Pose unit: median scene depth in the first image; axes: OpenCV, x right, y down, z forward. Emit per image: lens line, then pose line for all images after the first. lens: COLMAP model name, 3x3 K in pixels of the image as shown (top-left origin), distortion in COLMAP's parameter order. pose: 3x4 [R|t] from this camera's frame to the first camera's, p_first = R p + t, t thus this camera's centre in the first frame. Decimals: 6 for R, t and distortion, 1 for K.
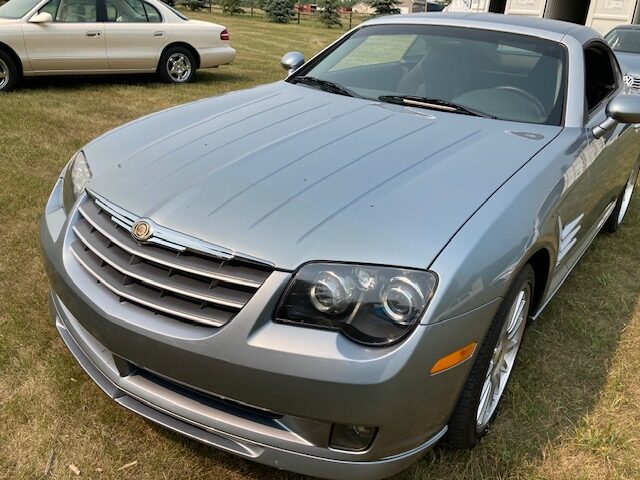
lens RADIAL K [[531.4, 0, 319.4], [0, 531.4, 242.8], [0, 0, 1]] dist [0.007950, -0.013112]
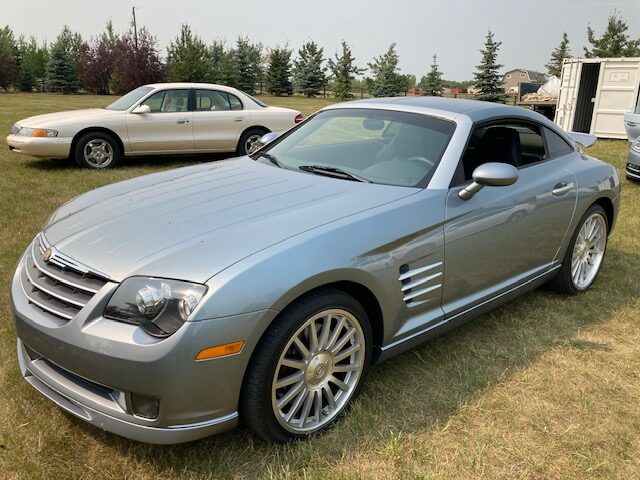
lens RADIAL K [[531.4, 0, 320.7], [0, 531.4, 237.6], [0, 0, 1]] dist [0.007950, -0.013112]
pose [[0.979168, 0.020038, -0.202061, 0.362220], [-0.049807, 0.988419, -0.143341, 0.053615], [0.196848, 0.150419, 0.968827, -0.137759]]
